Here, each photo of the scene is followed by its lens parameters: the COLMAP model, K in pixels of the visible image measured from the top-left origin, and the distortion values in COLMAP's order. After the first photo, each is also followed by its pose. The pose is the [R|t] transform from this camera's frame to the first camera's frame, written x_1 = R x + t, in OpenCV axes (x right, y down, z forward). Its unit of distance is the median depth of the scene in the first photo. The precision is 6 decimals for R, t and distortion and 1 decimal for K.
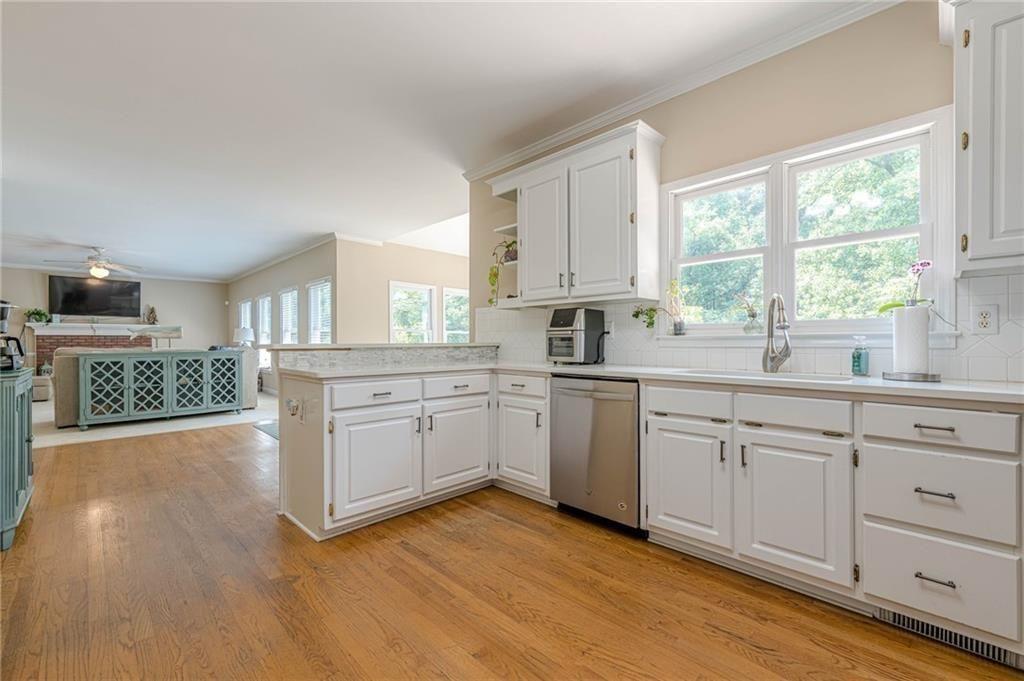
lens RADIAL K [[410.3, 0, 517.8], [0, 410.3, 342.4], [0, 0, 1]] dist [-0.000334, 0.000036]
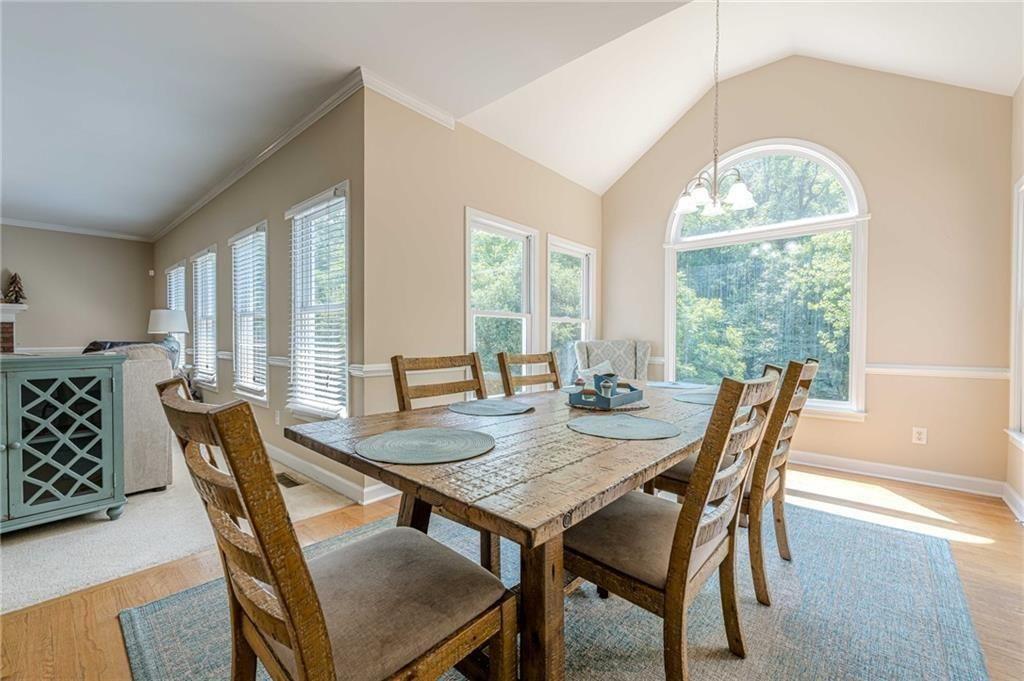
lens RADIAL K [[410.3, 0, 506.5], [0, 410.3, 340.2], [0, 0, 1]] dist [-0.000334, 0.000036]
pose [[0.999140, 0.006422, 0.040974, -0.310438], [-0.006756, 0.999945, 0.008025, -0.000492], [-0.040920, -0.008295, 0.999128, 0.571807]]
